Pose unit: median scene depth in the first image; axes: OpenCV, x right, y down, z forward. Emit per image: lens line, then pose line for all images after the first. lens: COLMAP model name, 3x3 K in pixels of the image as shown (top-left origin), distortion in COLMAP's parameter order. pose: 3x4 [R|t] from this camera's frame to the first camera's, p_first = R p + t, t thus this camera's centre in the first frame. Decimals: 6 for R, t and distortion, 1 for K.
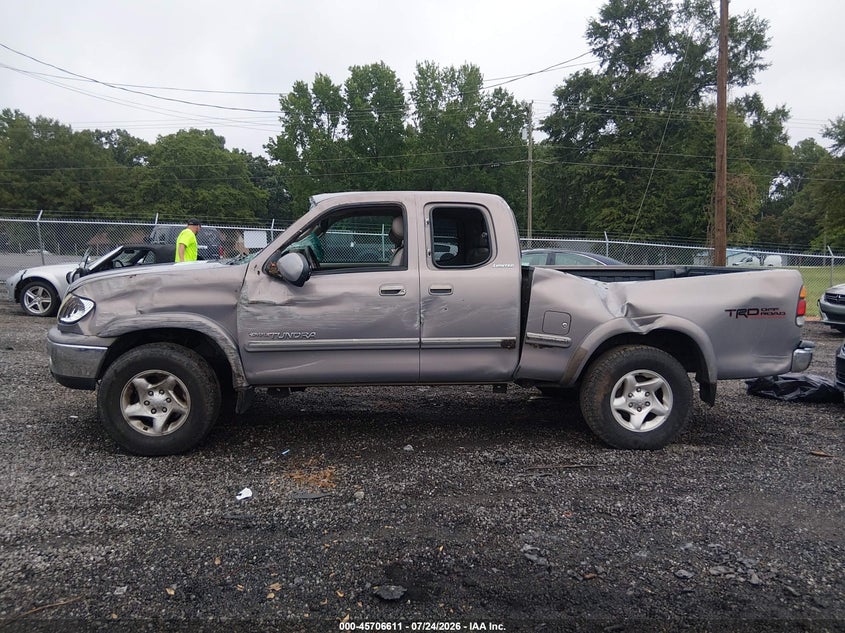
lens RADIAL K [[642.3, 0, 424.7], [0, 642.3, 314.8], [0, 0, 1]] dist [0.057633, -0.088193]
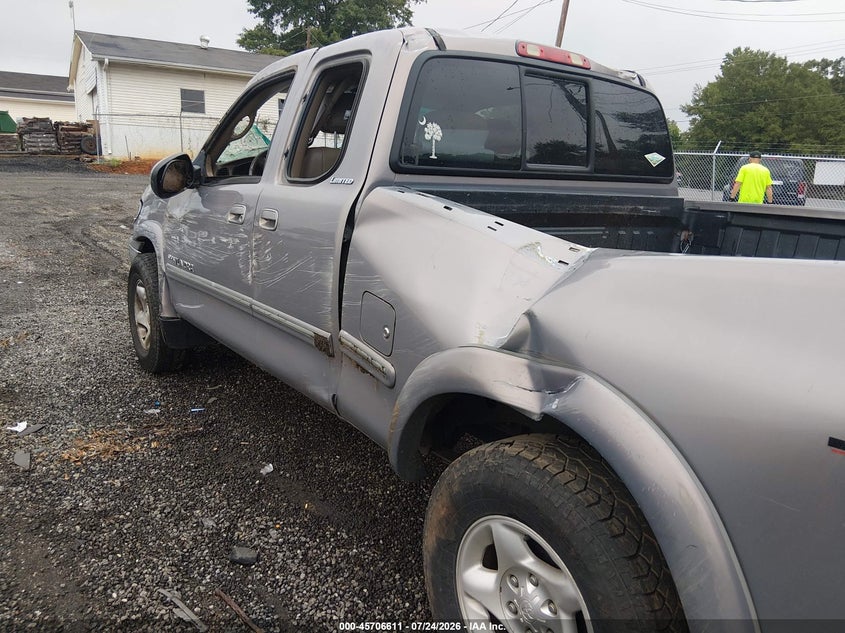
lens RADIAL K [[642.3, 0, 424.2], [0, 642.3, 315.7], [0, 0, 1]] dist [0.057633, -0.088193]
pose [[0.527677, 0.199265, -0.825742, 0.057506], [-0.123596, 0.979762, 0.157450, -0.006263], [0.840405, 0.018975, 0.541626, 0.081320]]
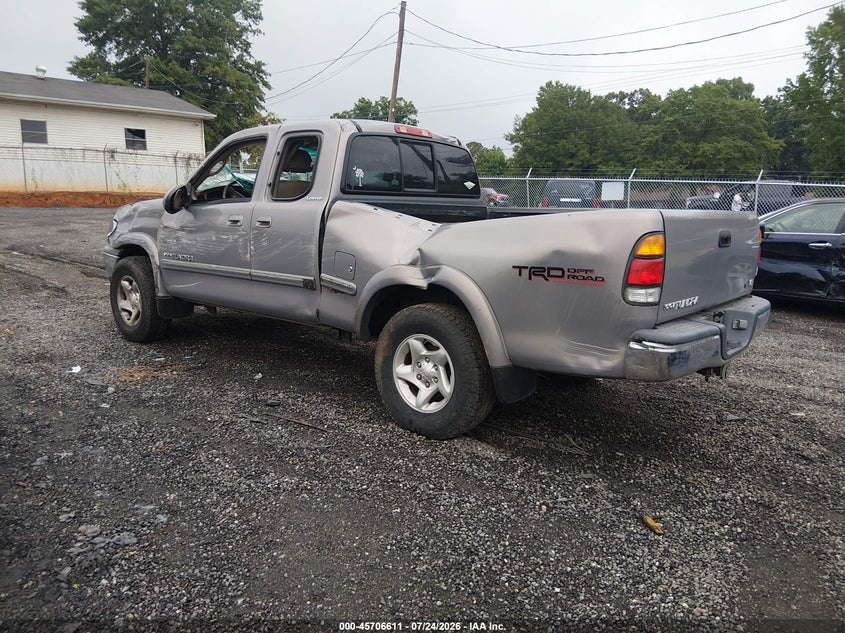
lens RADIAL K [[642.3, 0, 422.5], [0, 642.3, 318.3], [0, 0, 1]] dist [0.057633, -0.088193]
pose [[0.711241, 0.131767, -0.690488, 0.090597], [-0.085176, 0.991191, 0.101415, -0.001400], [0.697769, -0.013317, 0.716200, 0.045752]]
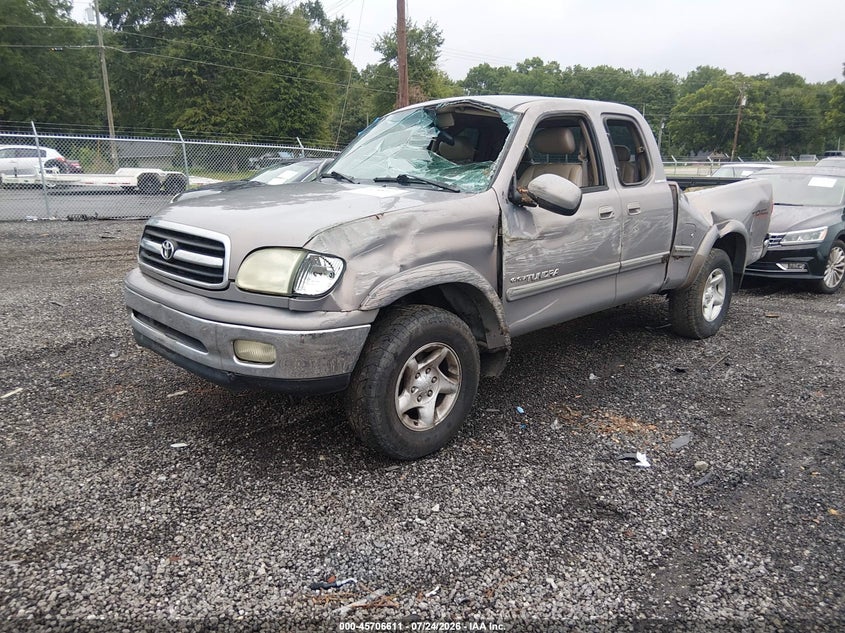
lens RADIAL K [[642.3, 0, 417.0], [0, 642.3, 316.3], [0, 0, 1]] dist [0.057633, -0.088193]
pose [[0.777679, -0.156956, 0.608753, -0.084685], [0.066084, 0.983377, 0.169124, -0.006757], [-0.625179, -0.091296, 0.775124, 0.043640]]
